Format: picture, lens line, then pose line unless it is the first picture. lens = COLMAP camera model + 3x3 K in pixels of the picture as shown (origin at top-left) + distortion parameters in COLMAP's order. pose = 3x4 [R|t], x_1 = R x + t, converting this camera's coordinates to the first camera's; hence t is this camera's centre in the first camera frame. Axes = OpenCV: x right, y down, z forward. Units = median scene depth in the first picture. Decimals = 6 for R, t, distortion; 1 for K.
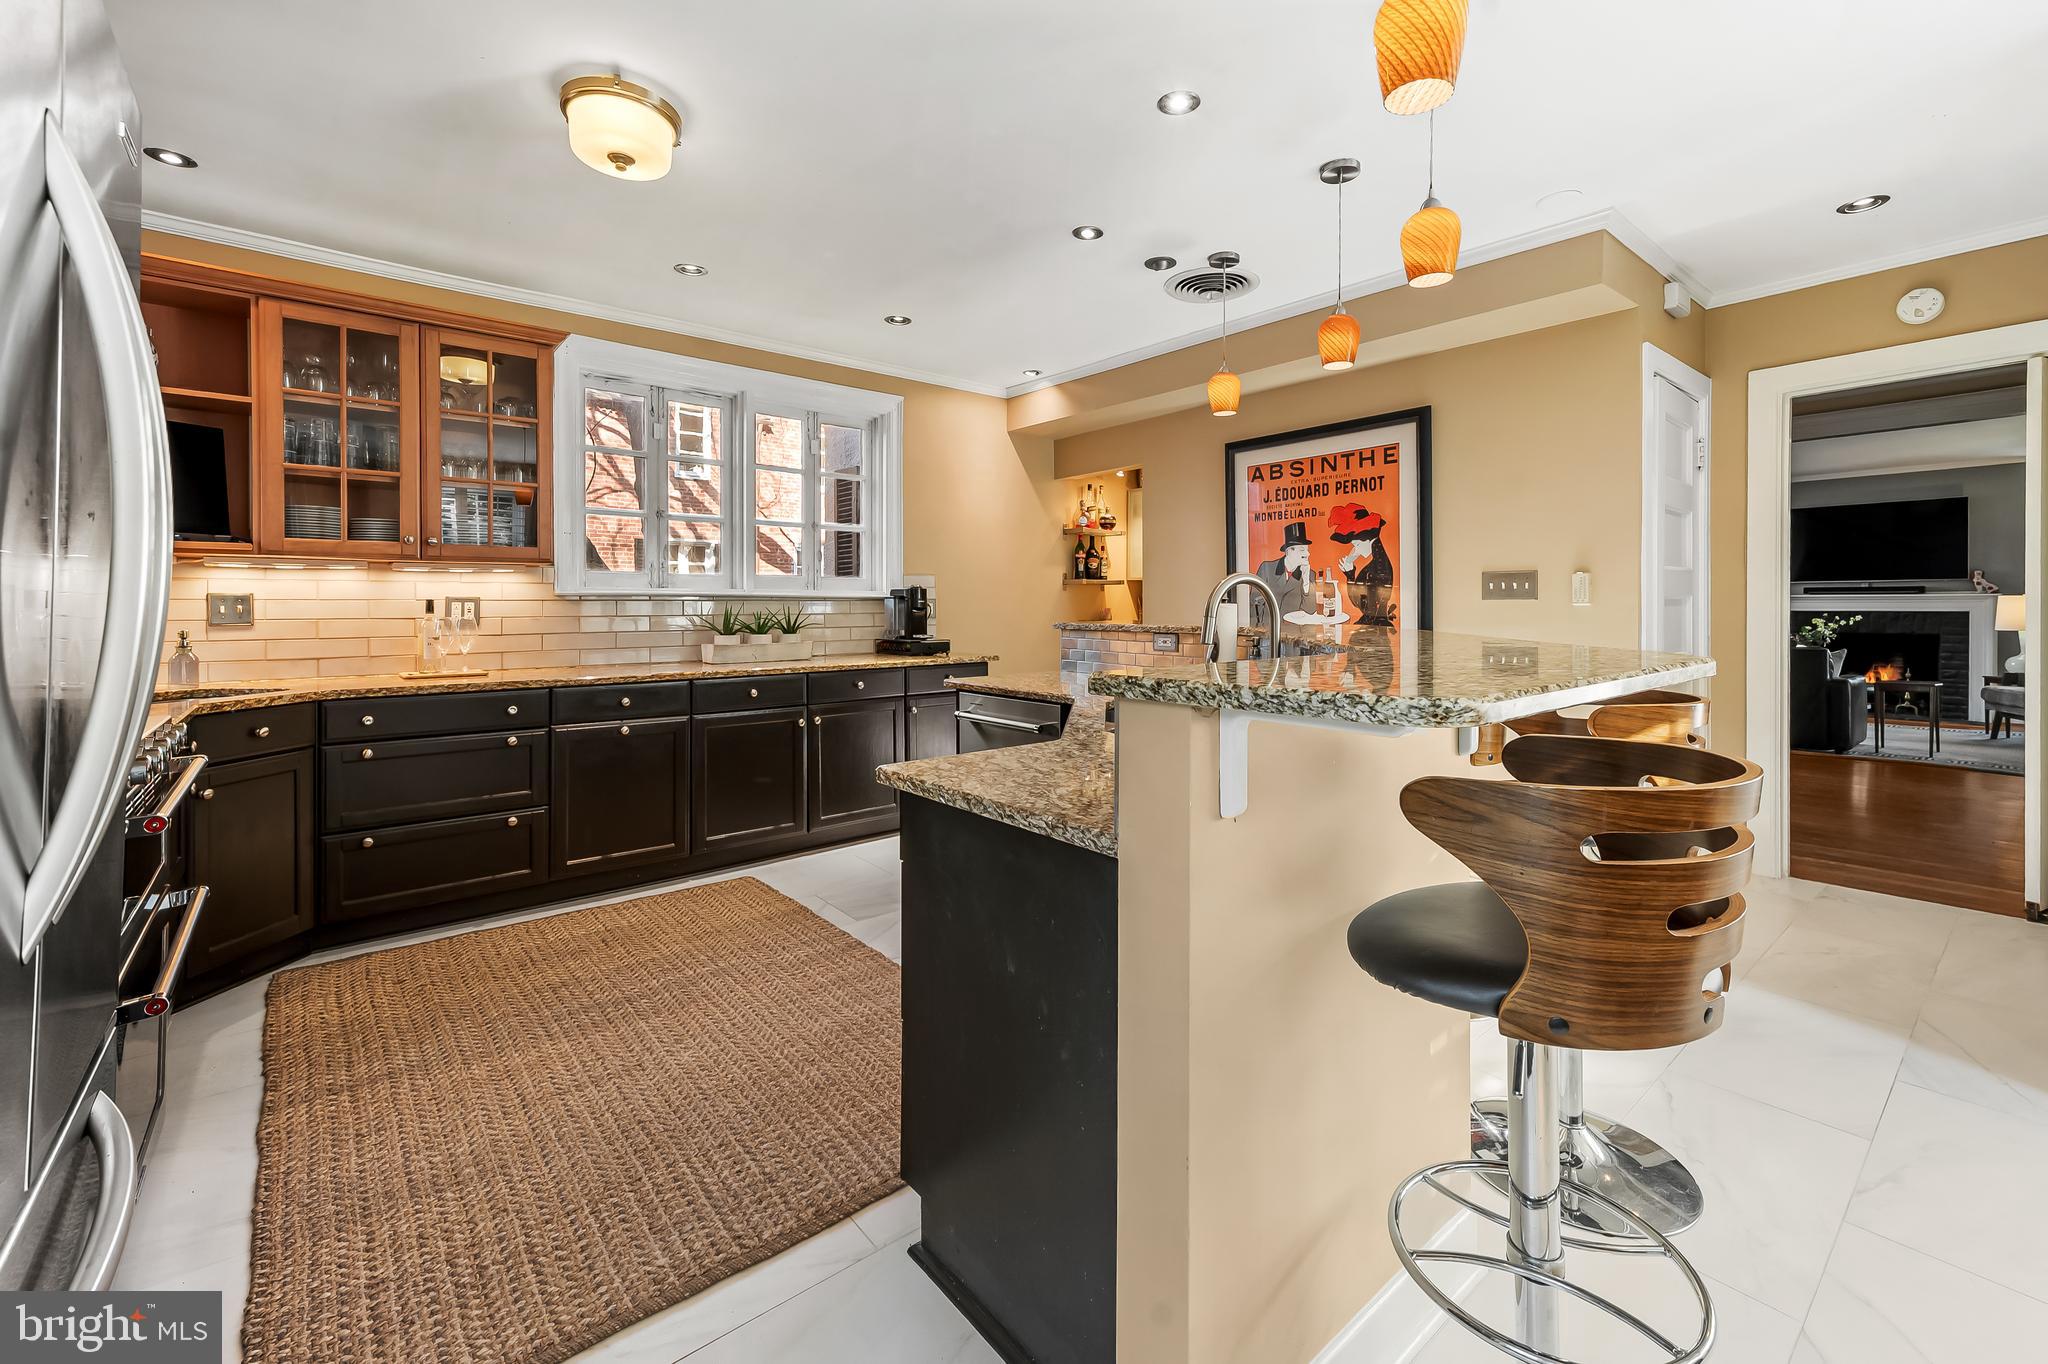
lens RADIAL K [[844.7, 0, 1032.4], [0, 844.7, 611.6], [0, 0, 1]] dist [0.004252, 0.000373]
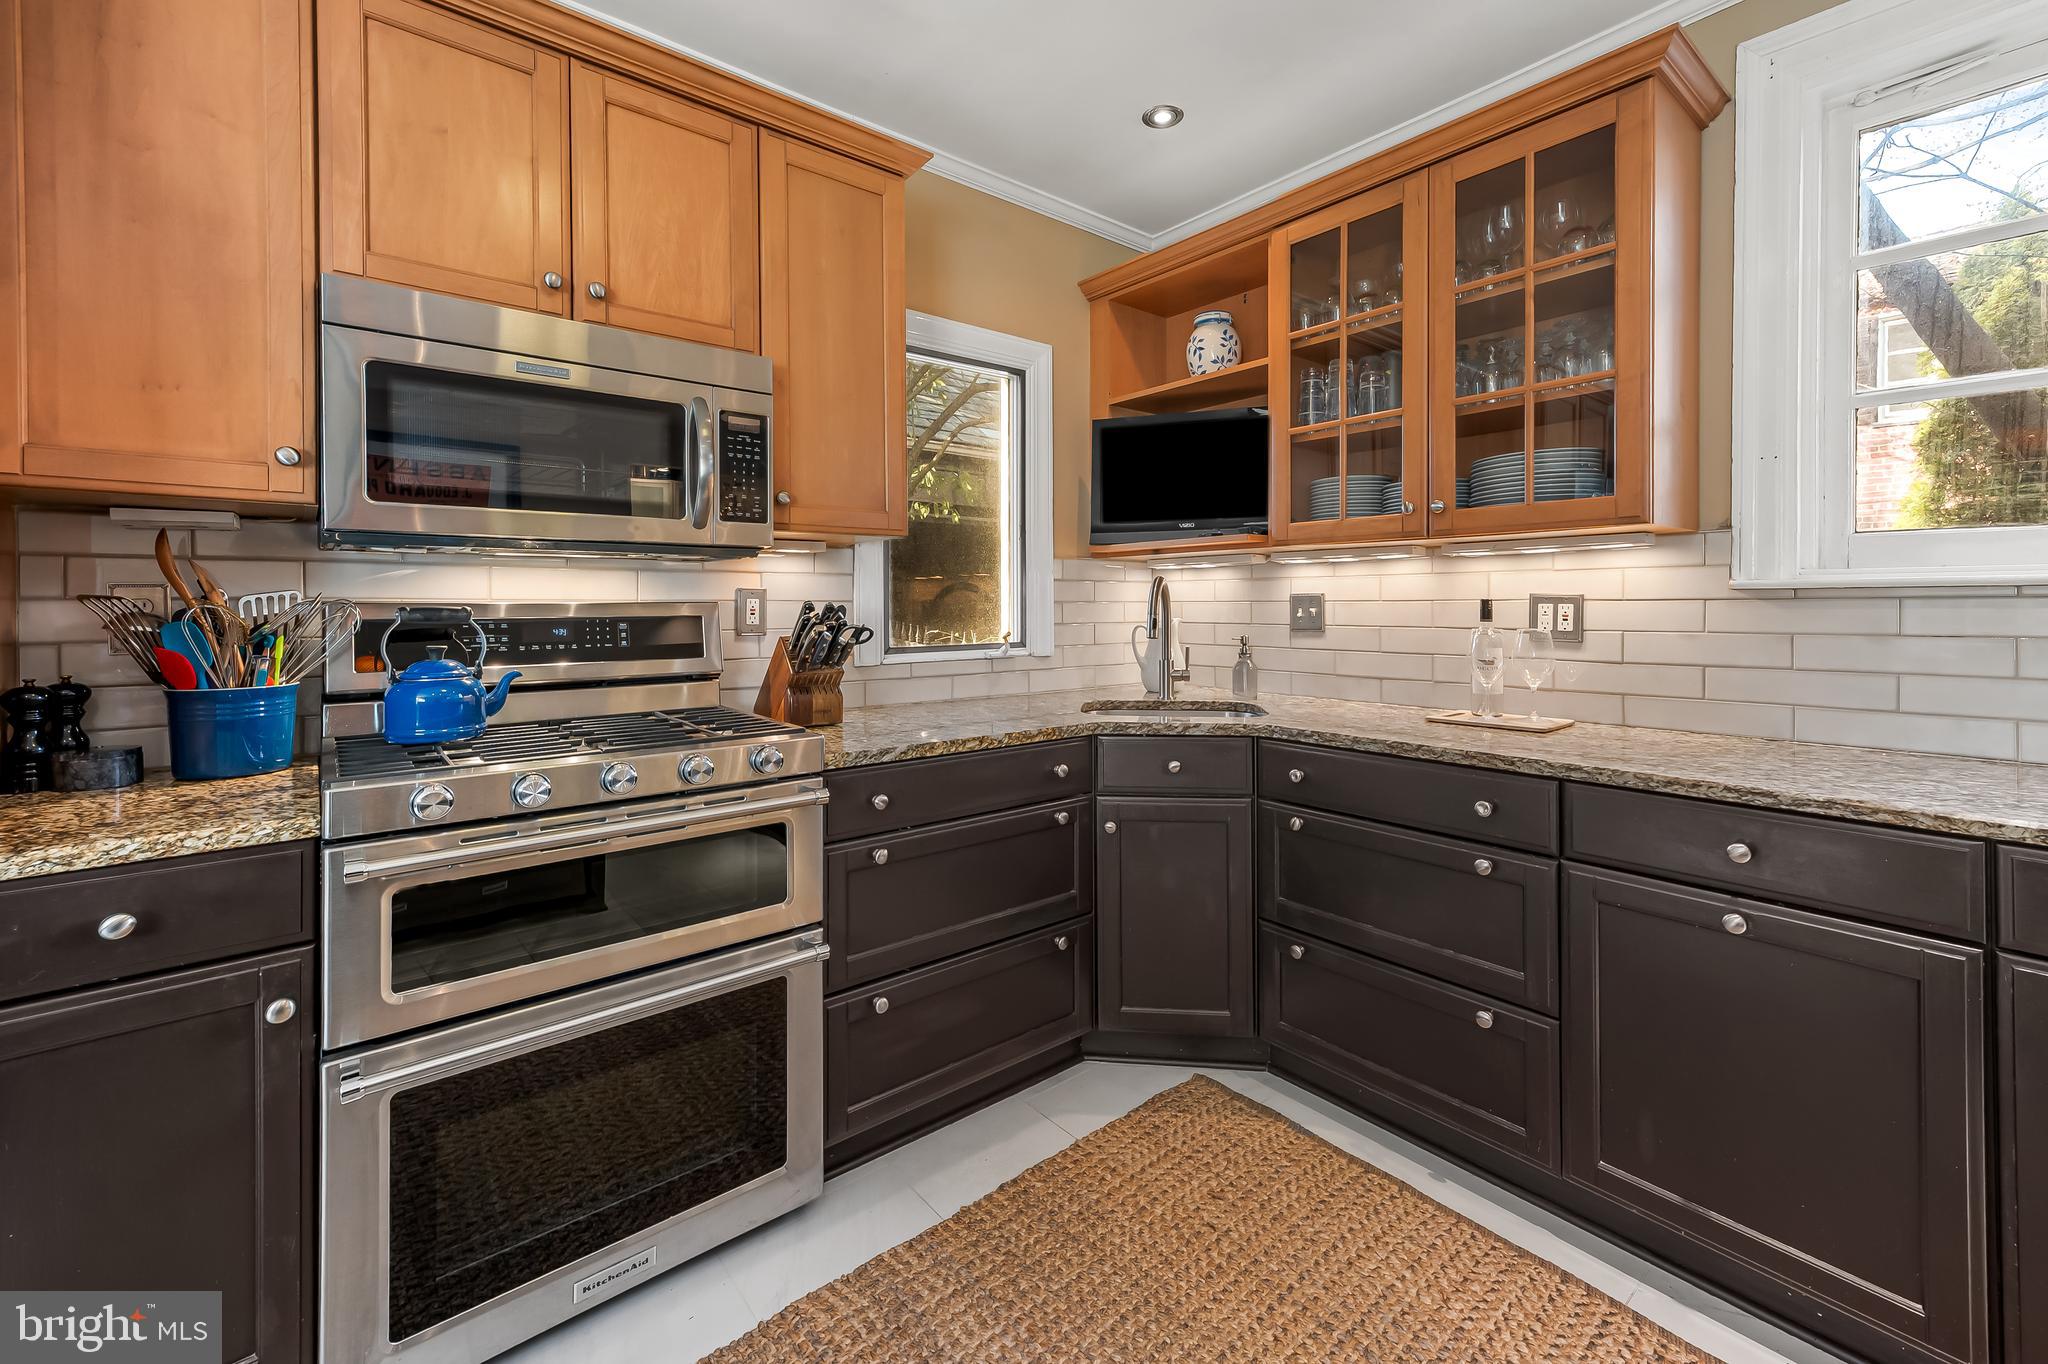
lens RADIAL K [[854.3, 0, 1030.7], [0, 854.3, 602.7], [0, 0, 1]] dist [0.007379, 0.000121]
pose [[-0.006322, -0.000614, -0.999980, -0.061155], [-0.007299, 0.999973, -0.000568, -0.007543], [0.999953, 0.007295, -0.006327, 0.555280]]
